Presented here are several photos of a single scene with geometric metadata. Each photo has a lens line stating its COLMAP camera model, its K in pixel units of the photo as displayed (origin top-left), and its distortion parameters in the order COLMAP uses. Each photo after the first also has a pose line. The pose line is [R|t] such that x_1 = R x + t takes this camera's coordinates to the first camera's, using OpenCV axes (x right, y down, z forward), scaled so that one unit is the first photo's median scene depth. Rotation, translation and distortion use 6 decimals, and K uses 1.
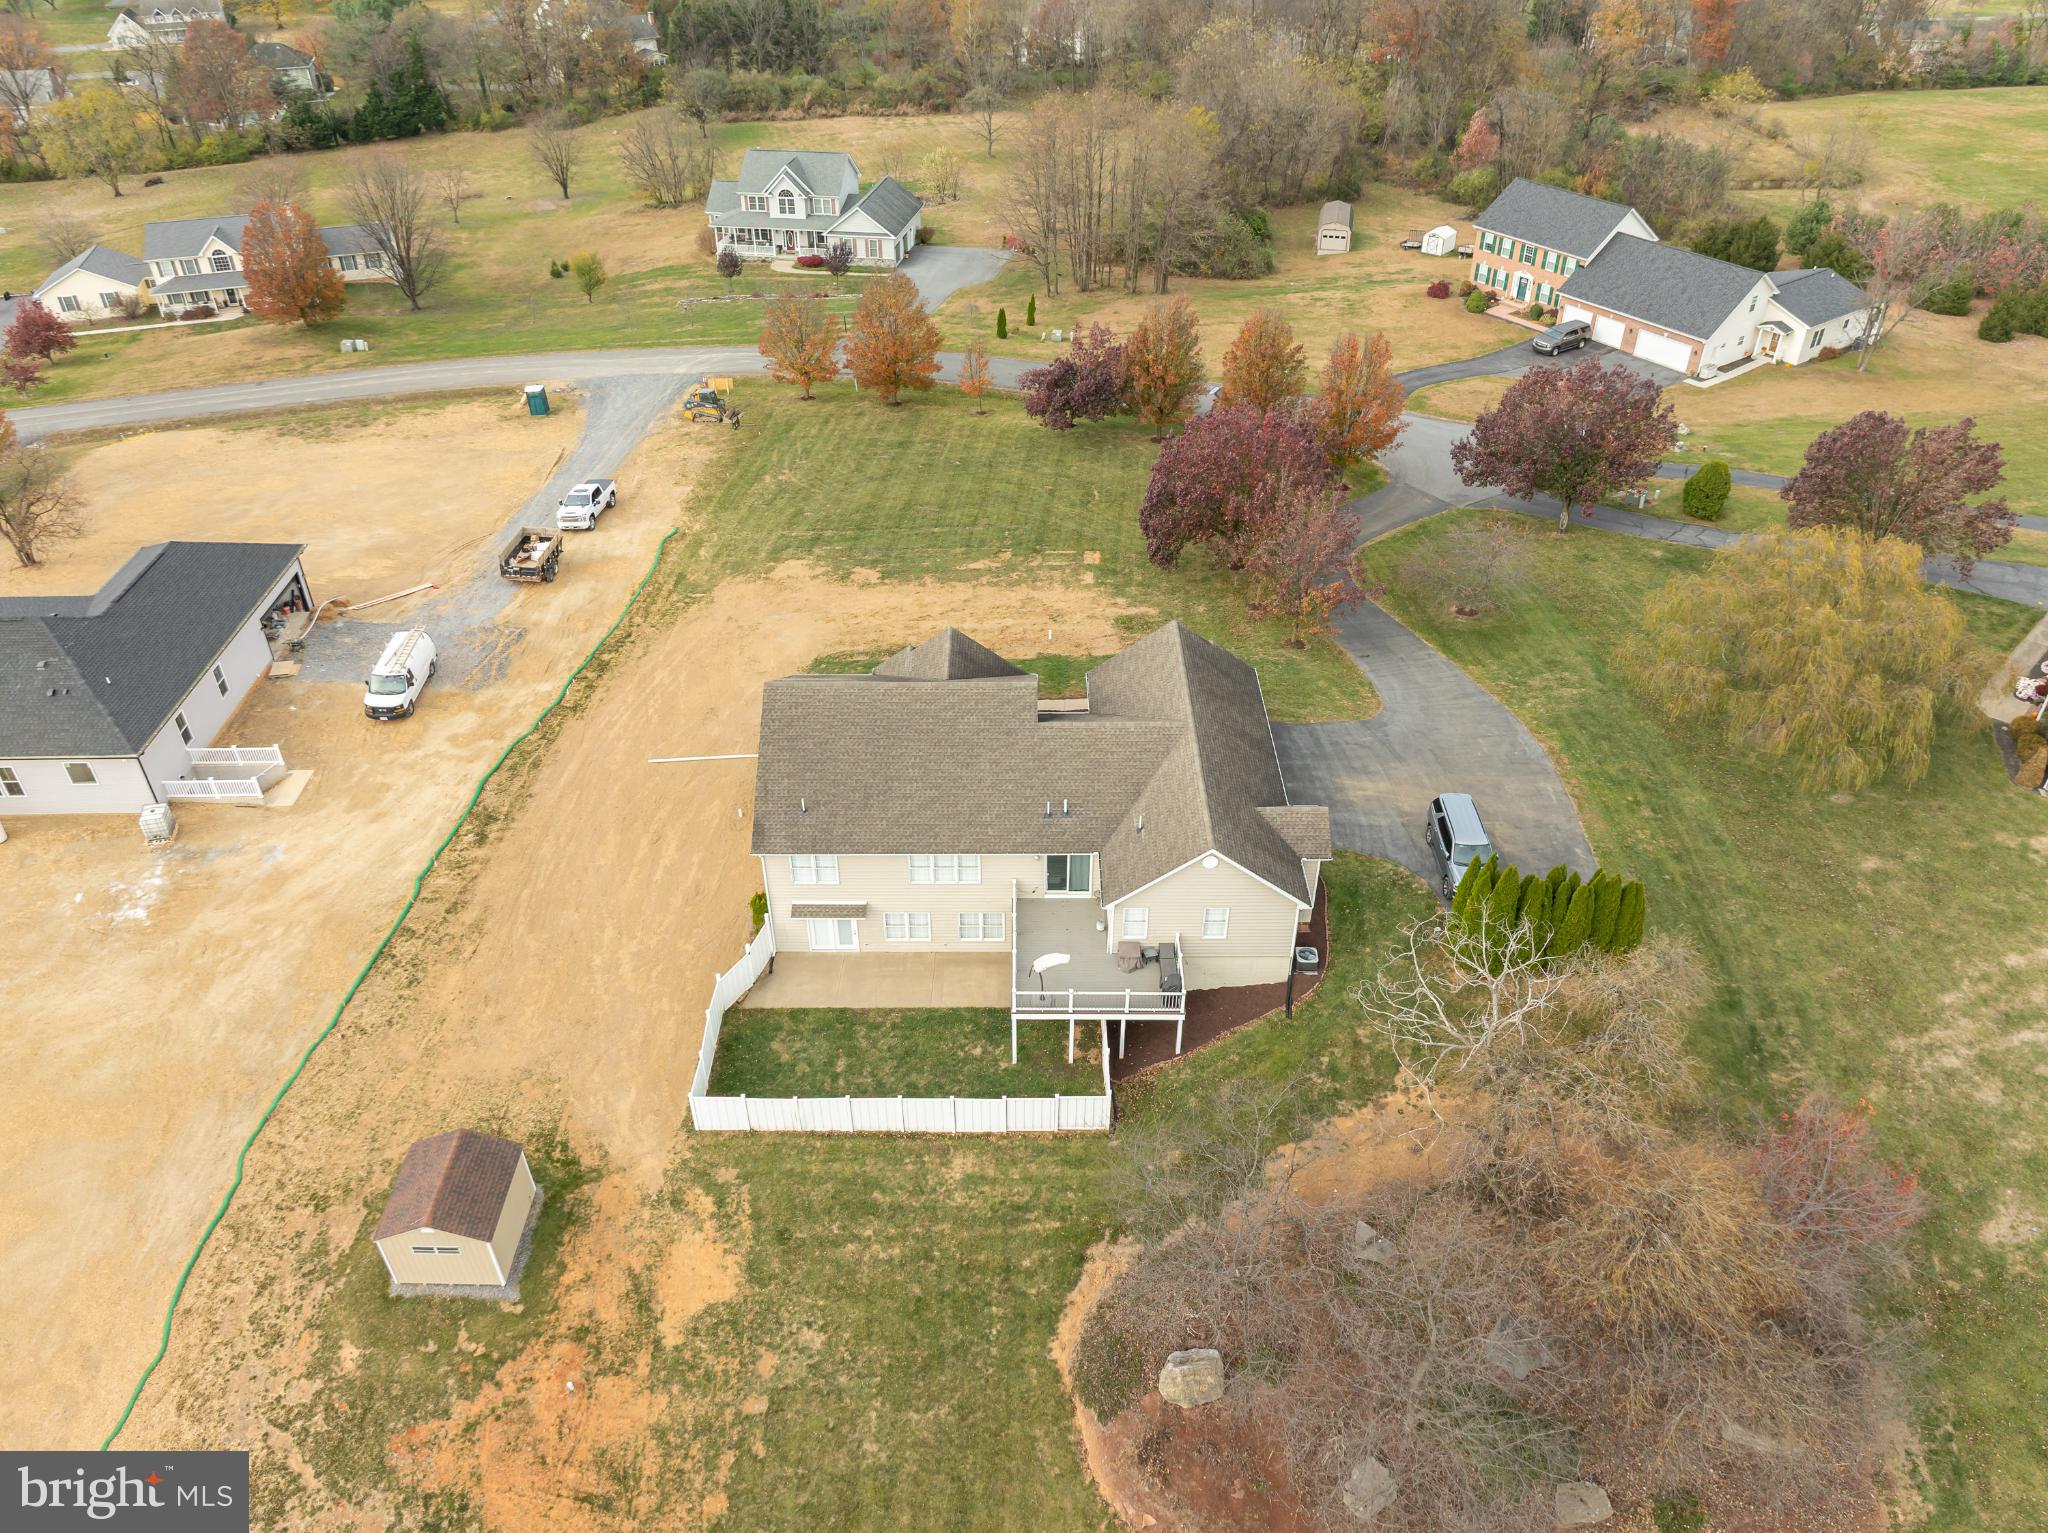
lens RADIAL K [[1454.2, 0, 1023.9], [0, 1454.2, 764.0], [0, 0, 1]] dist [-0.036026, -0.006096]
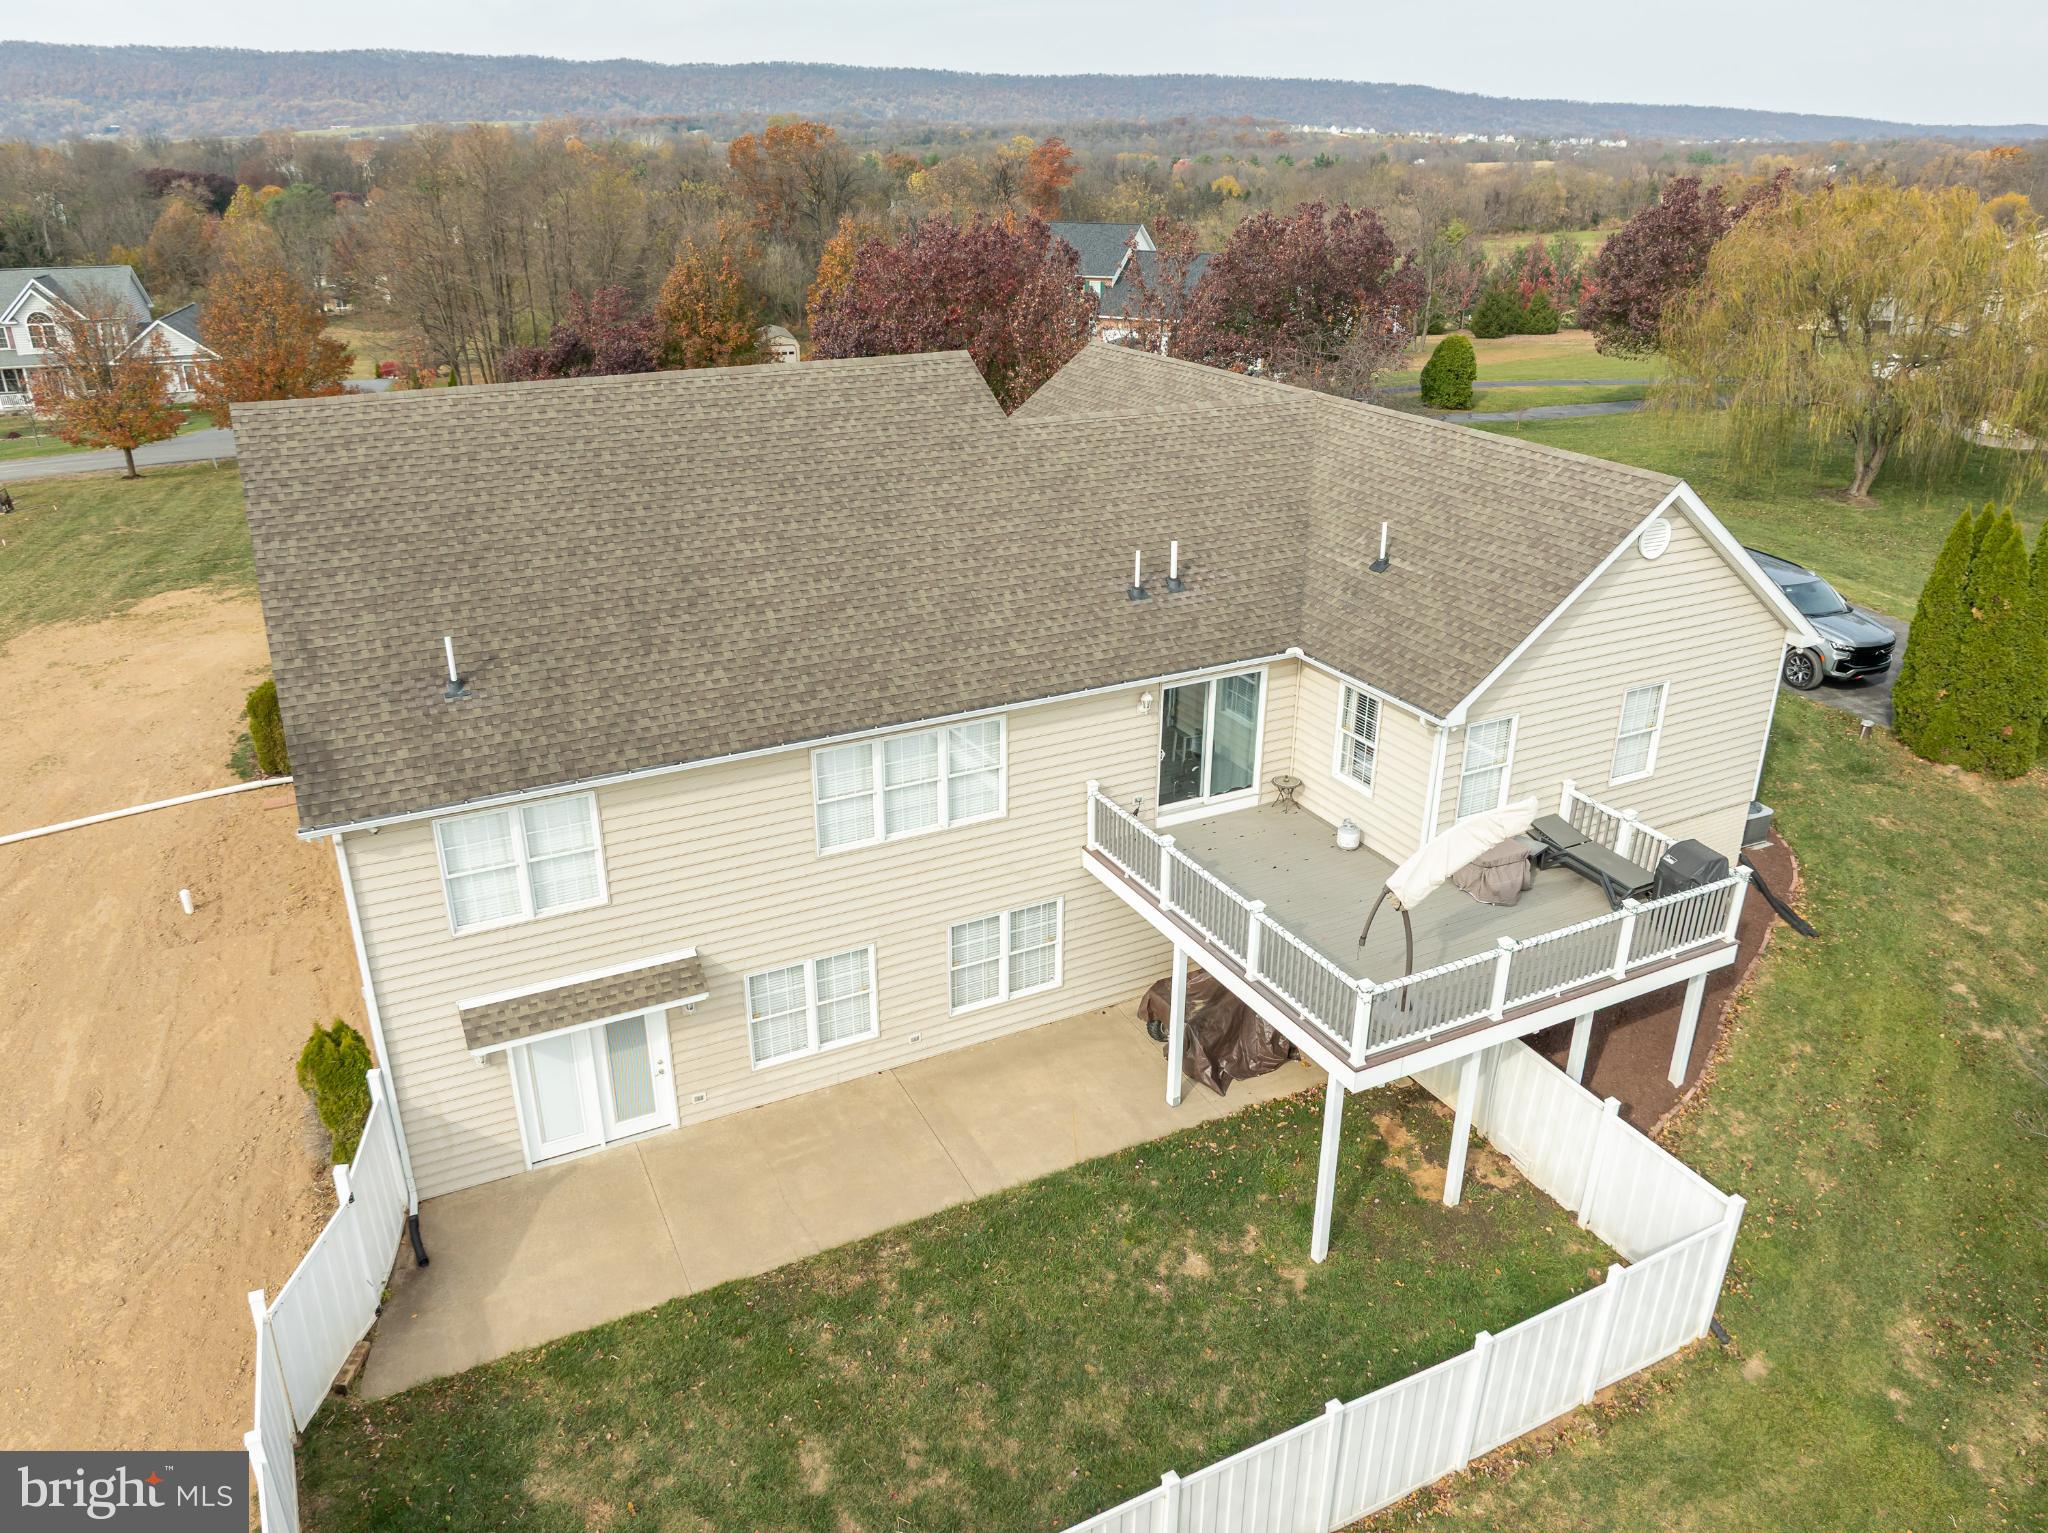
lens RADIAL K [[1454.2, 0, 1023.9], [0, 1454.2, 764.0], [0, 0, 1]] dist [-0.036026, -0.006096]
pose [[0.890272, -0.179005, 0.418776, -0.189514], [0.267006, 0.950062, -0.161523, 0.141205], [-0.368950, 0.255615, 0.893609, 0.737252]]
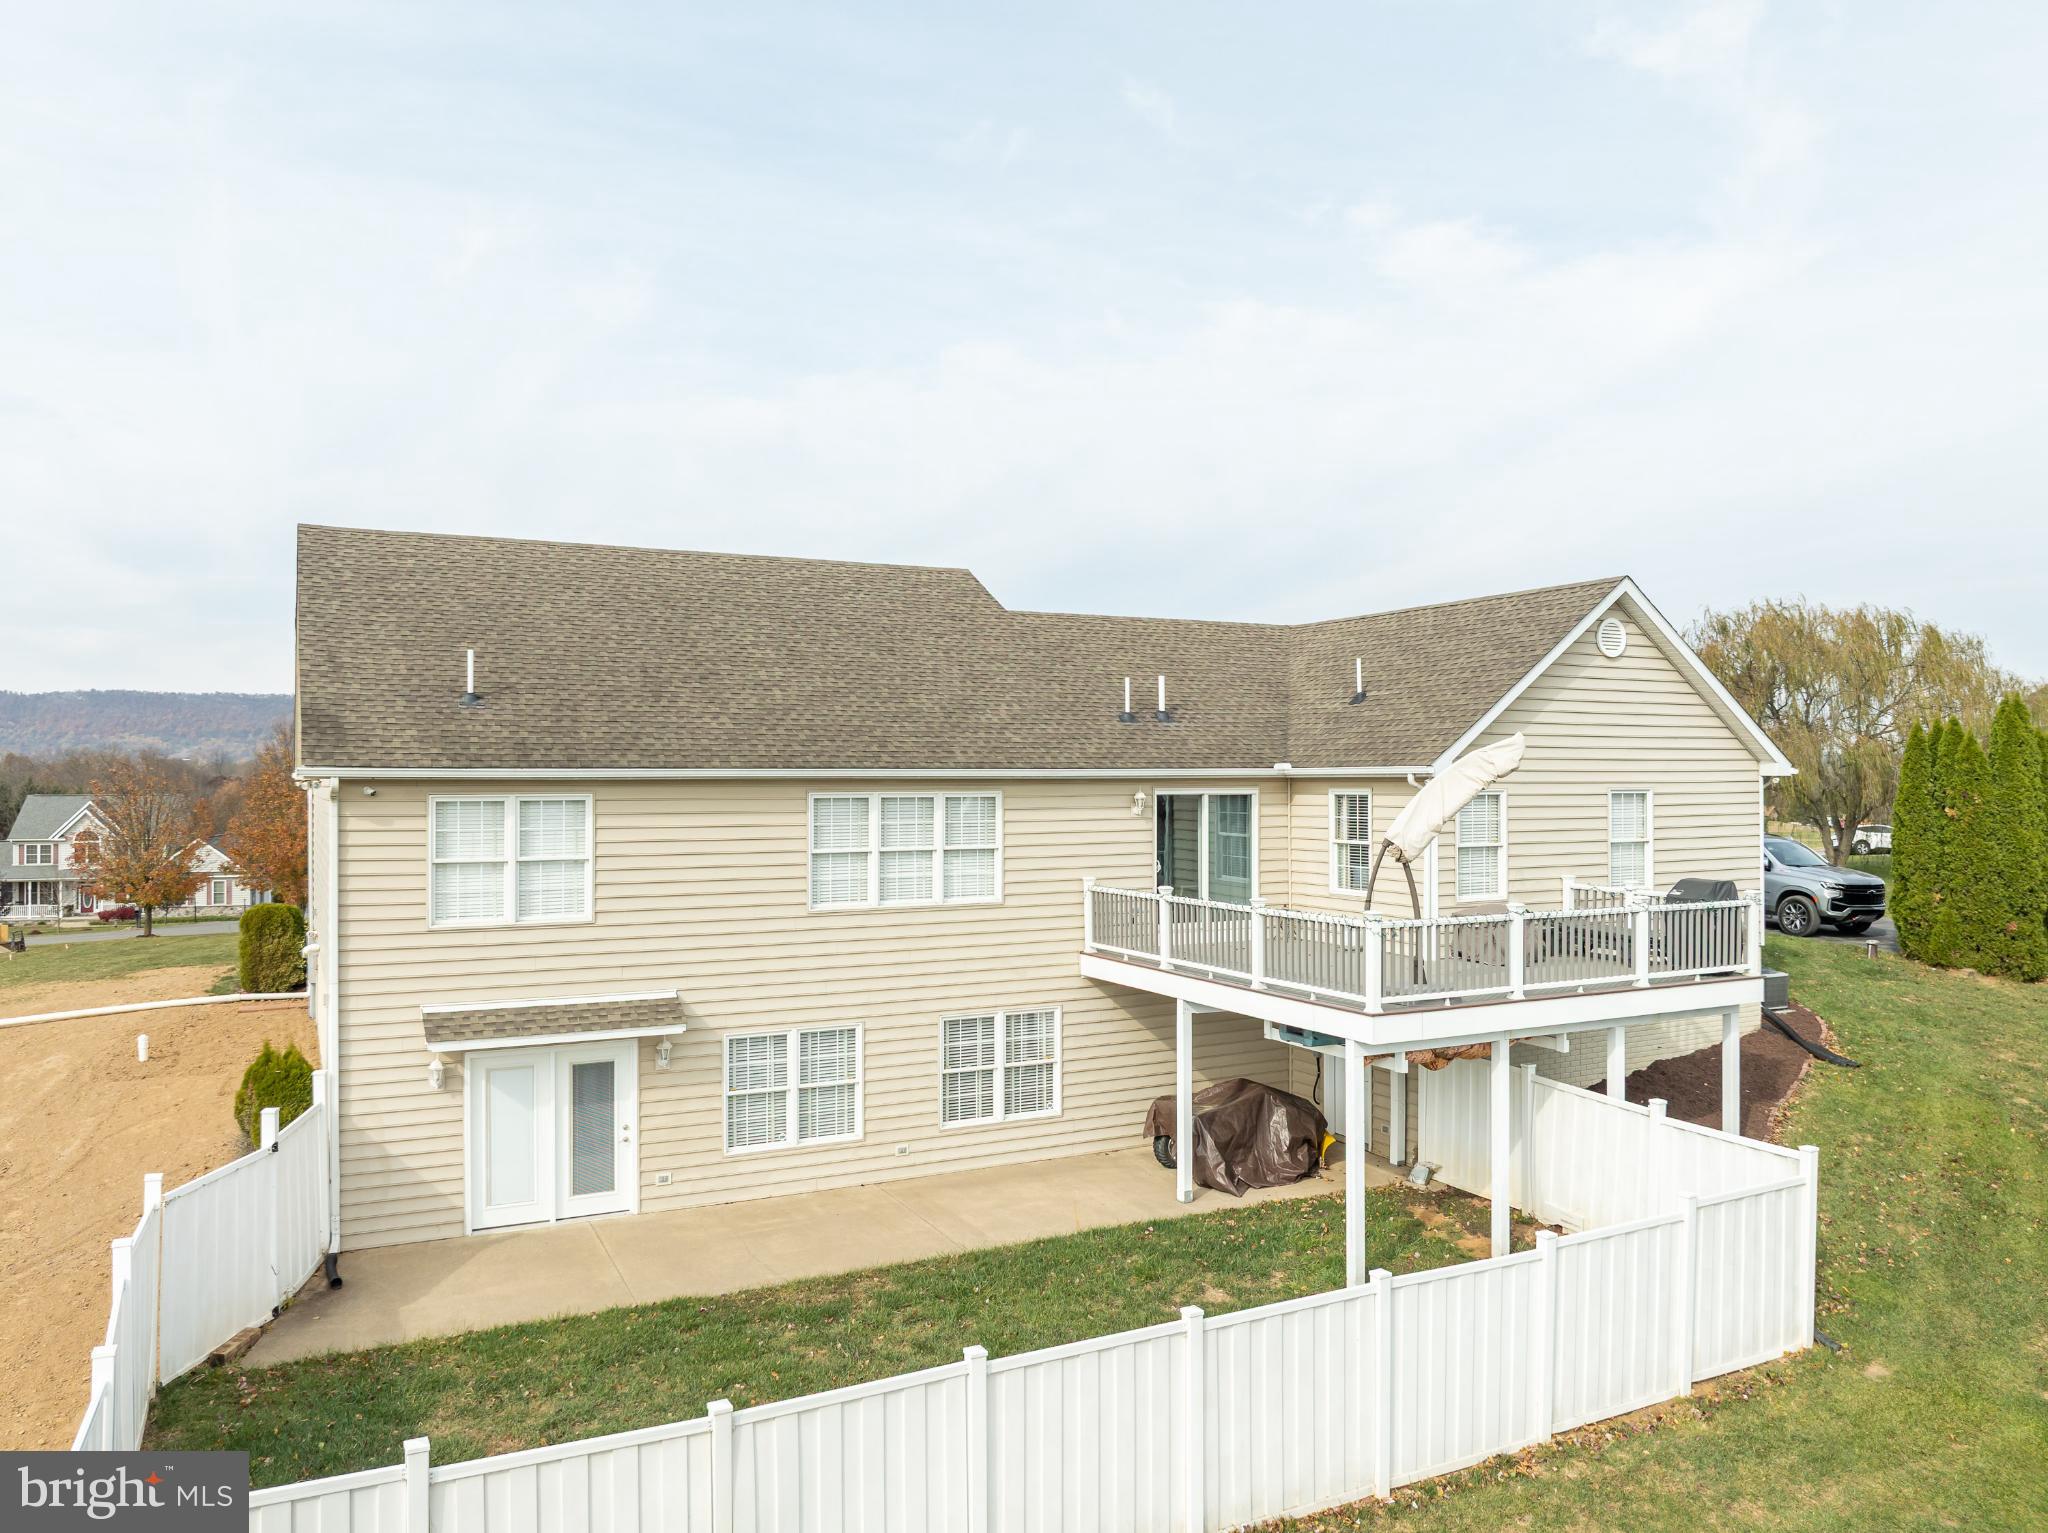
lens RADIAL K [[1454.2, 0, 1023.9], [0, 1454.2, 764.0], [0, 0, 1]] dist [-0.036026, -0.006096]
pose [[0.890014, 0.003339, 0.455920, -0.203244], [0.269898, 0.802082, -0.532748, 0.267729], [-0.367464, 0.597205, 0.712963, 0.793000]]
